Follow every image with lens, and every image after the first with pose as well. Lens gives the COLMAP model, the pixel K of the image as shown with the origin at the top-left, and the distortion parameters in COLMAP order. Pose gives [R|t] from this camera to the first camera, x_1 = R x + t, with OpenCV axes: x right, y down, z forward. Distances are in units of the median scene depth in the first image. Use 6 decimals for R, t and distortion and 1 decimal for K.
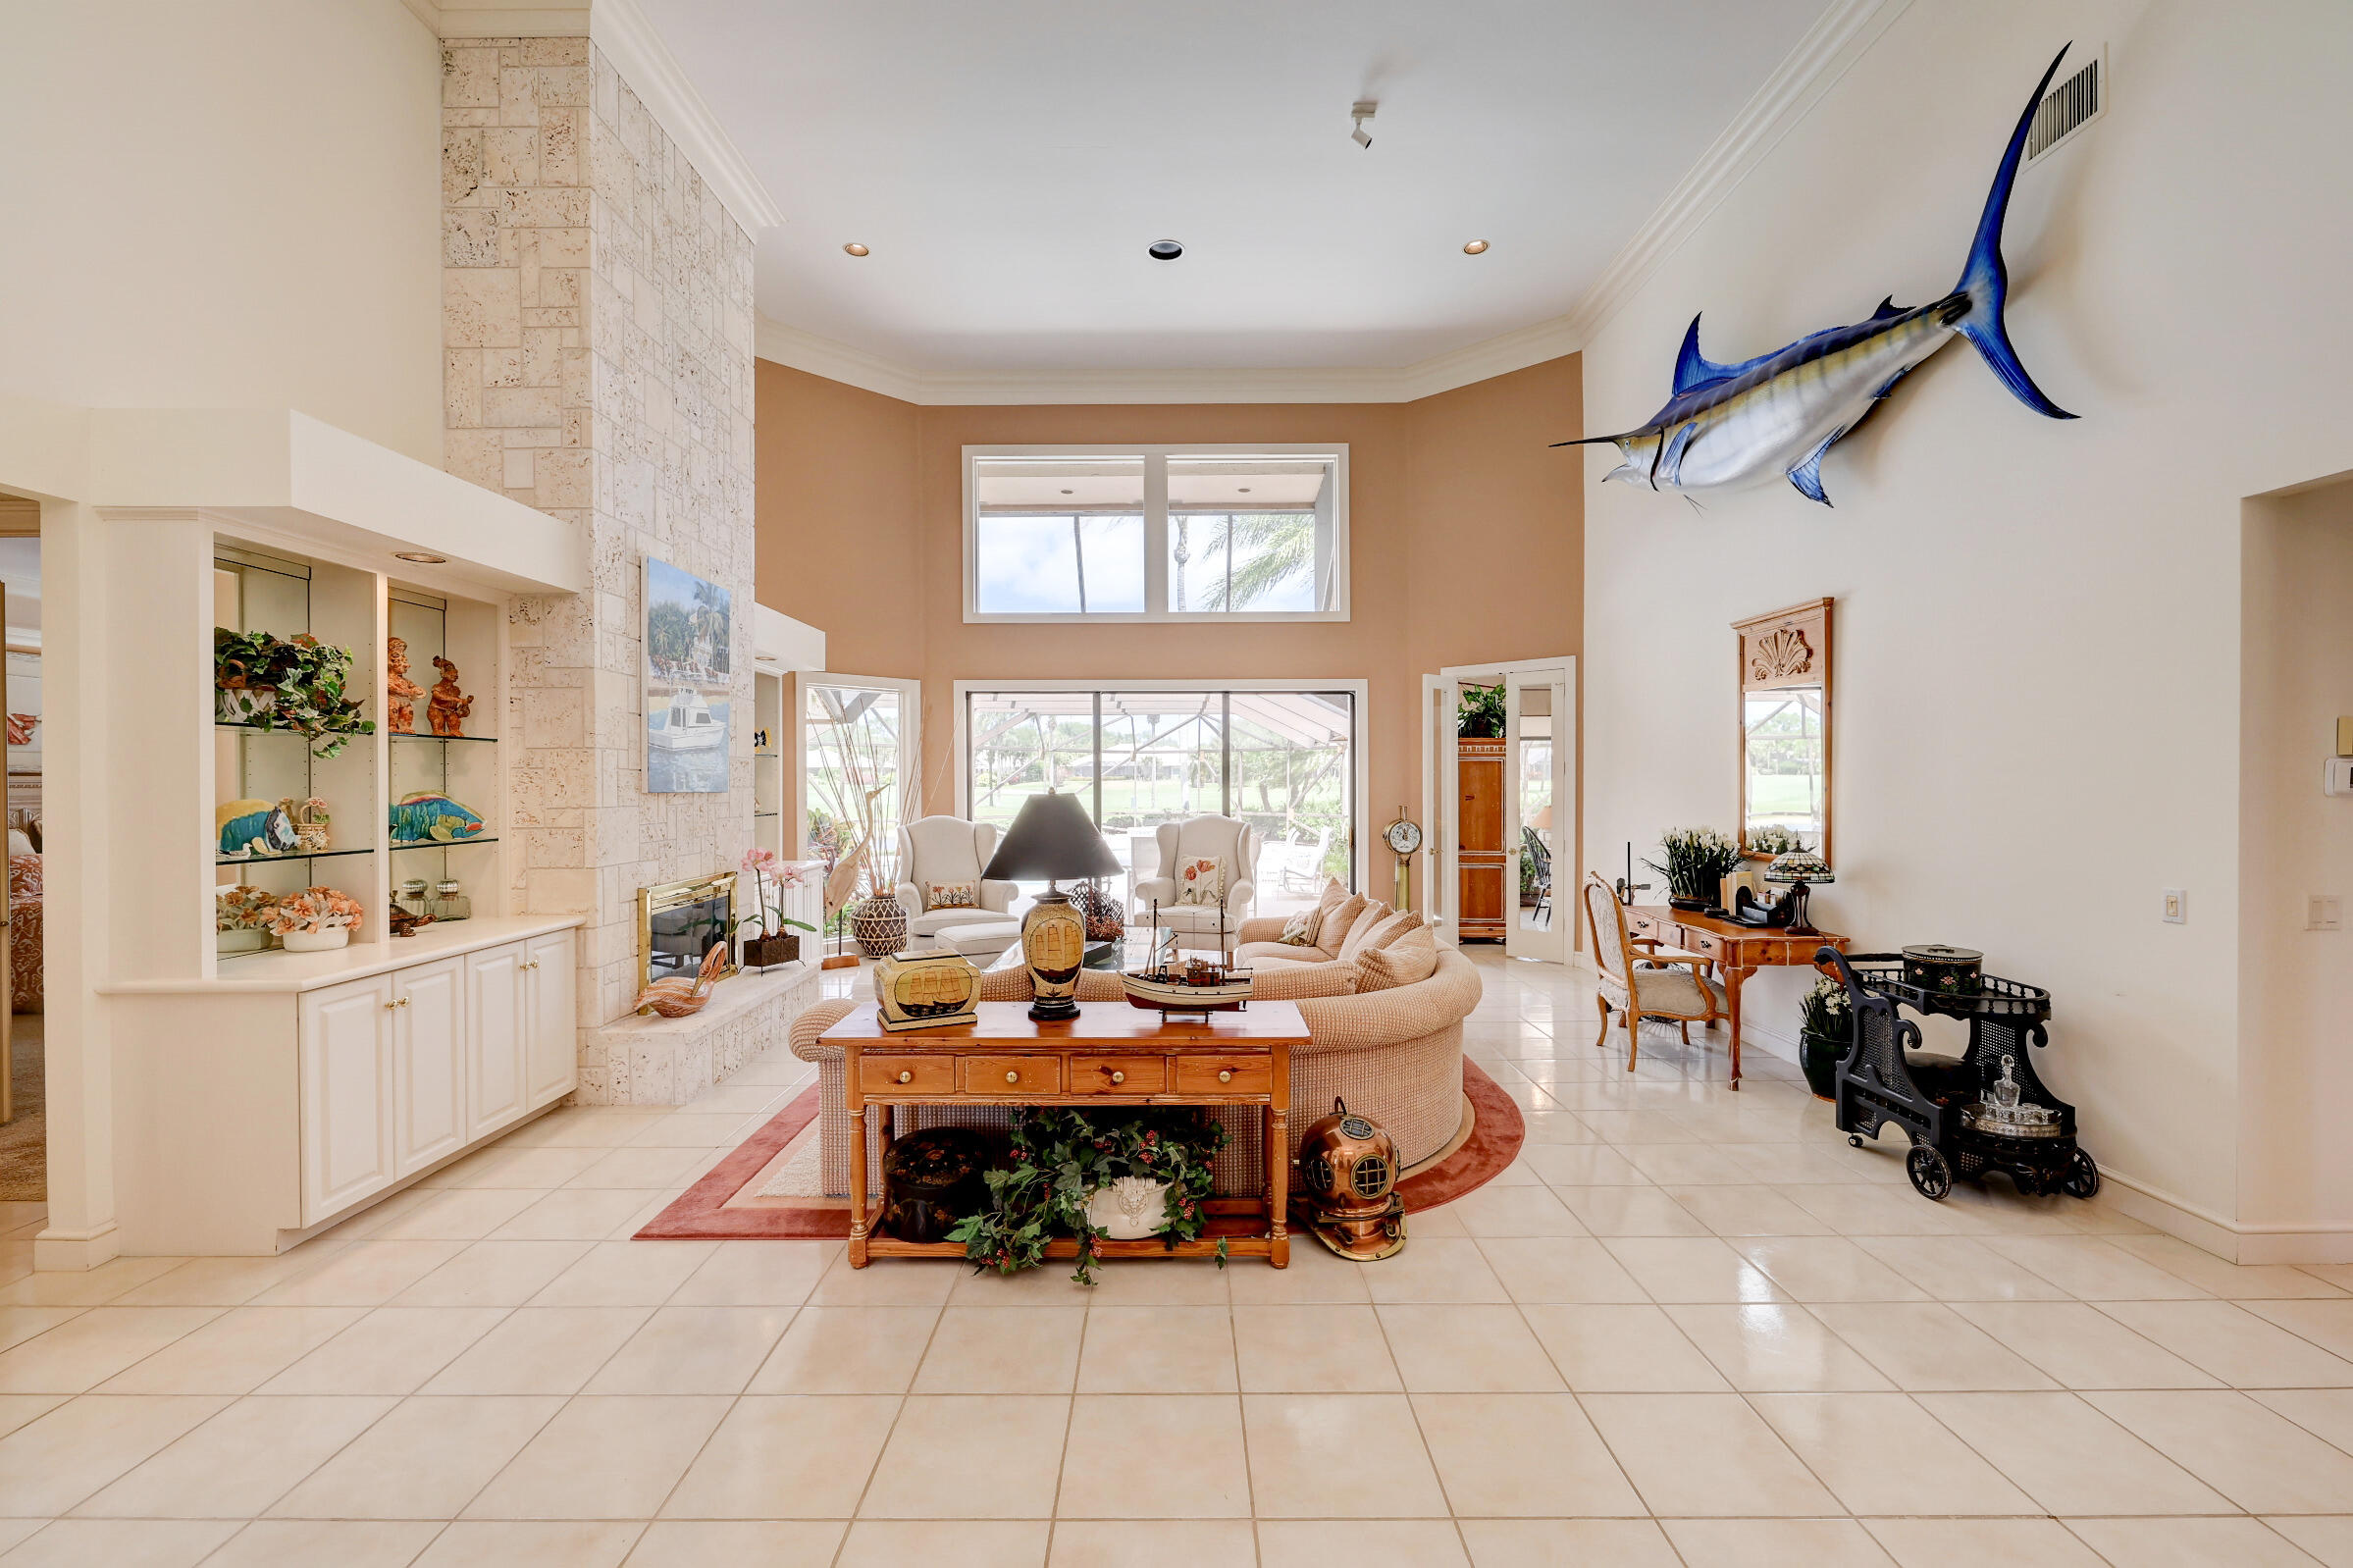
lens RADIAL K [[980.1, 0, 1168.2], [0, 980.1, 783.5], [0, 0, 1]] dist [-0.000549, -0.000158]
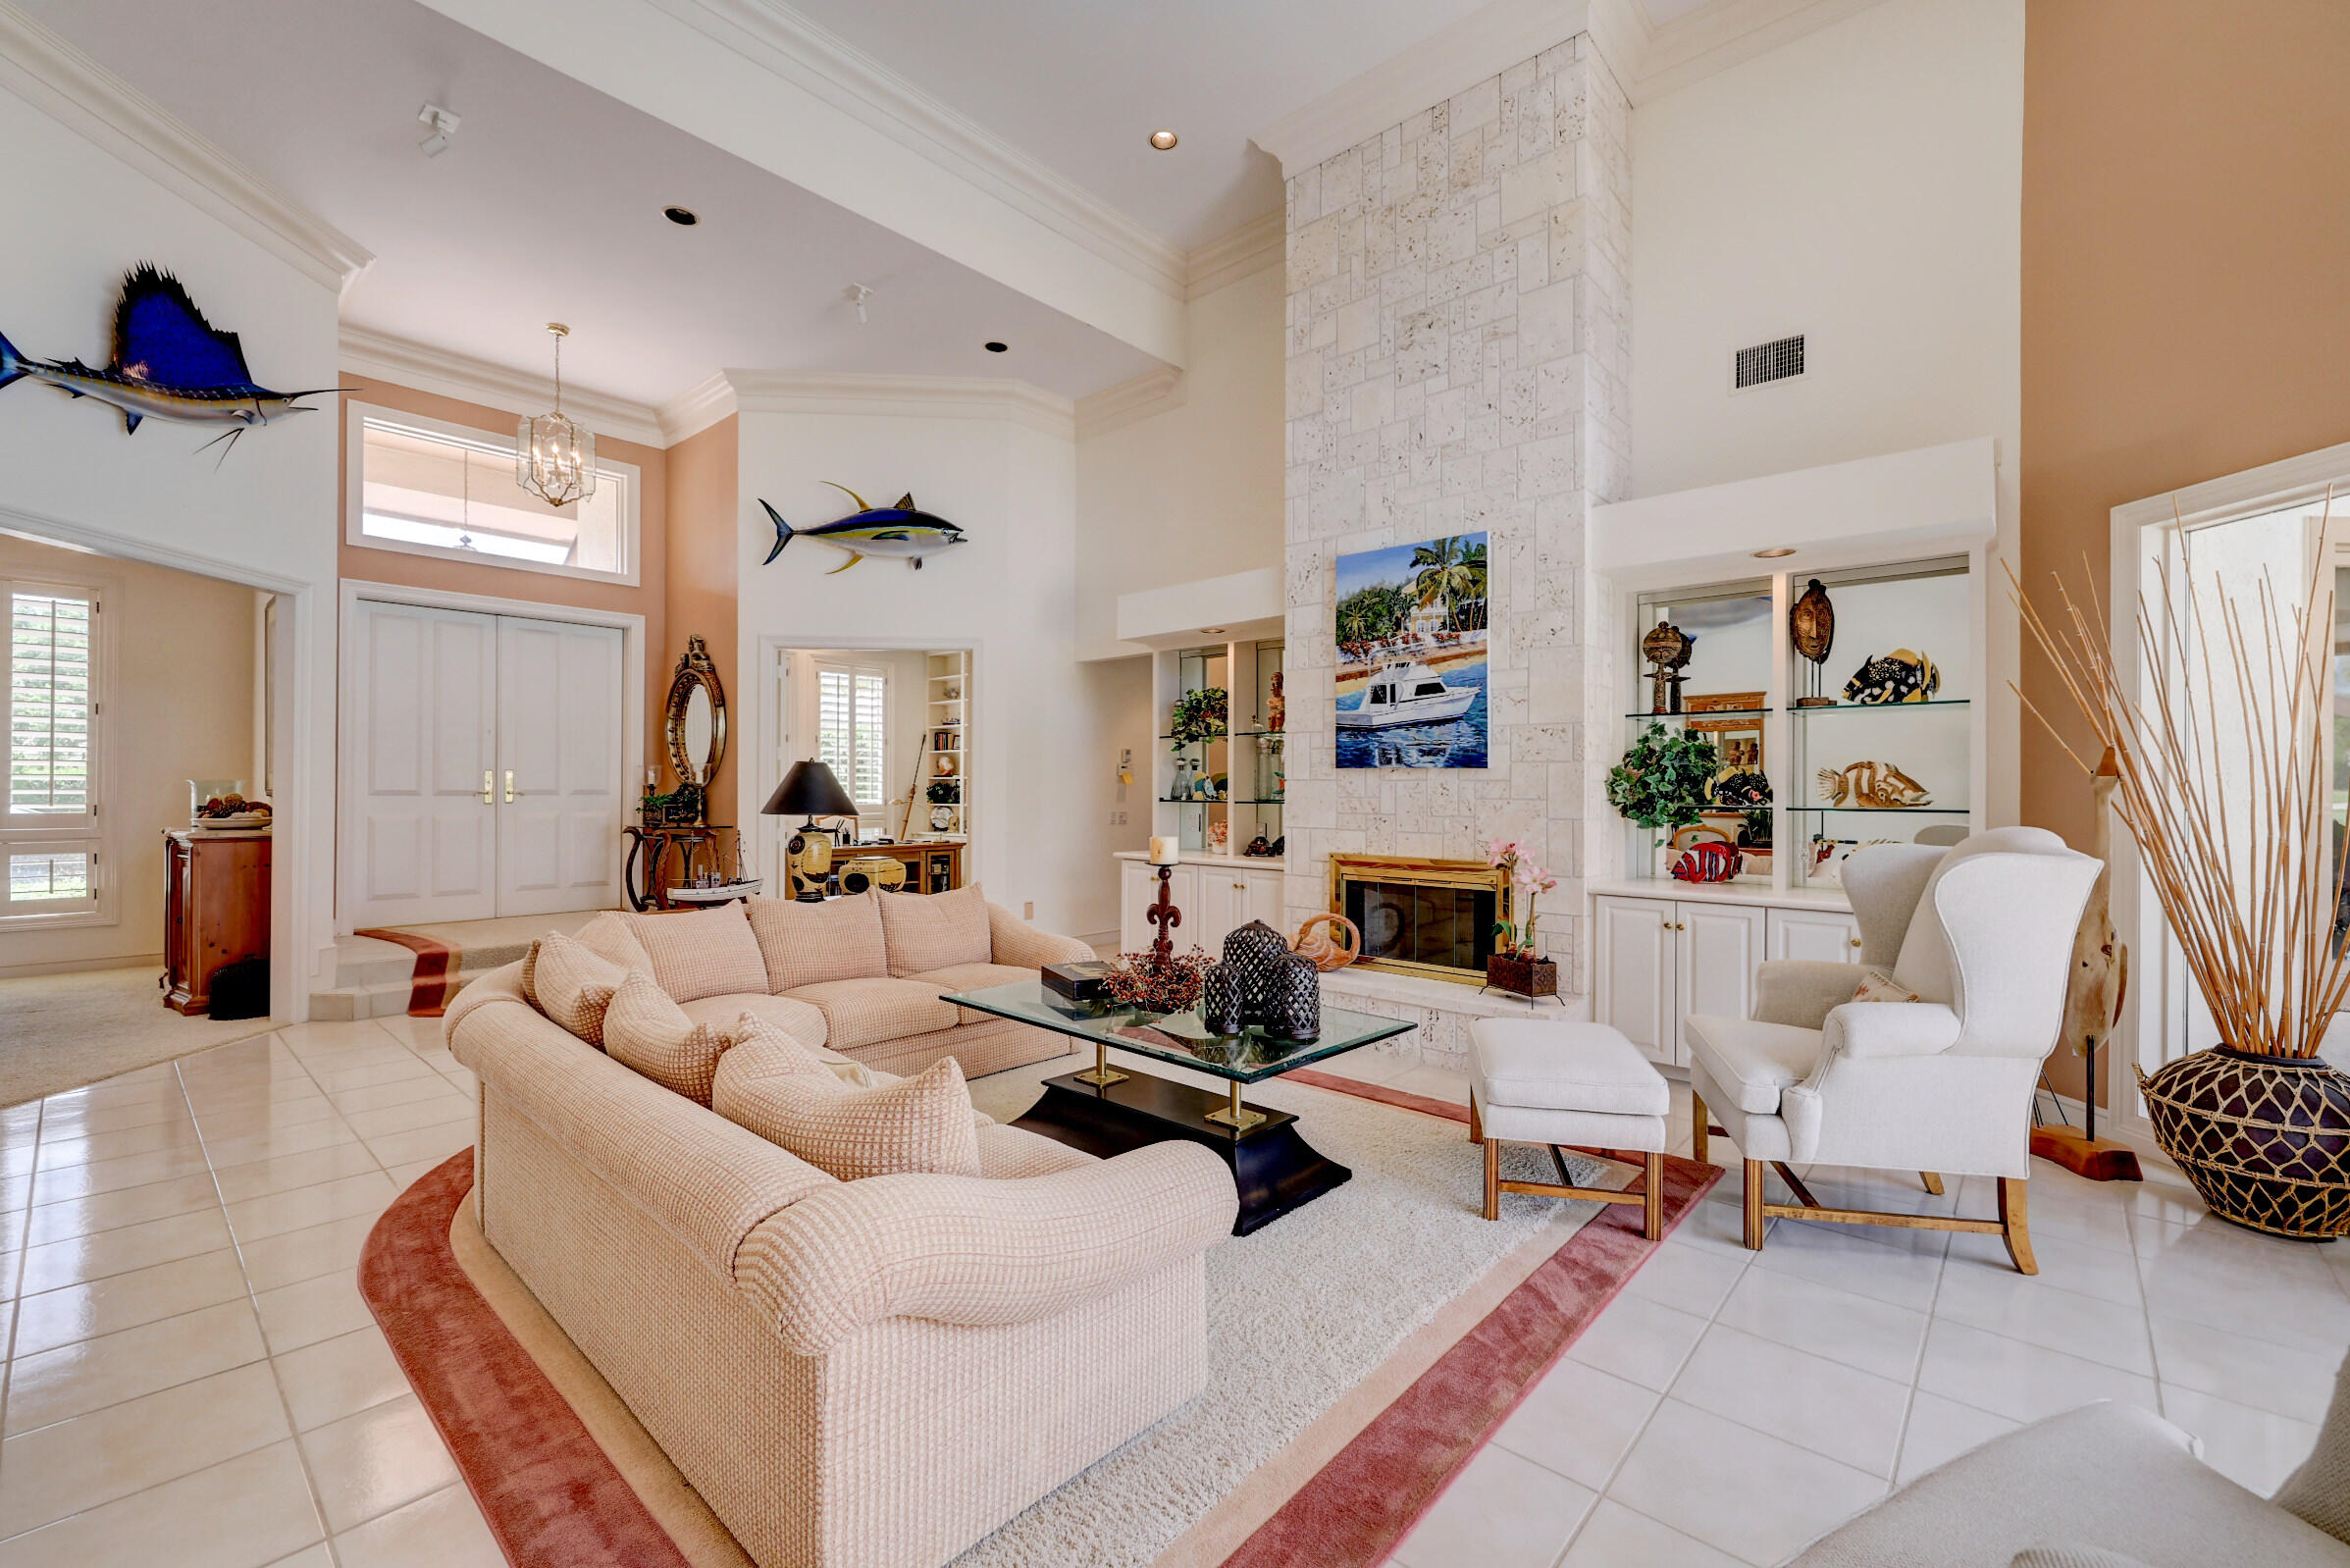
lens RADIAL K [[978.9, 0, 1166.7], [0, 978.9, 783.5], [0, 0, 1]] dist [-0.000549, -0.000158]
pose [[-0.665209, -0.003321, -0.746650, 0.412159], [-0.002964, 0.999994, -0.001807, 0.027524], [0.746652, 0.001011, -0.665215, 1.529508]]
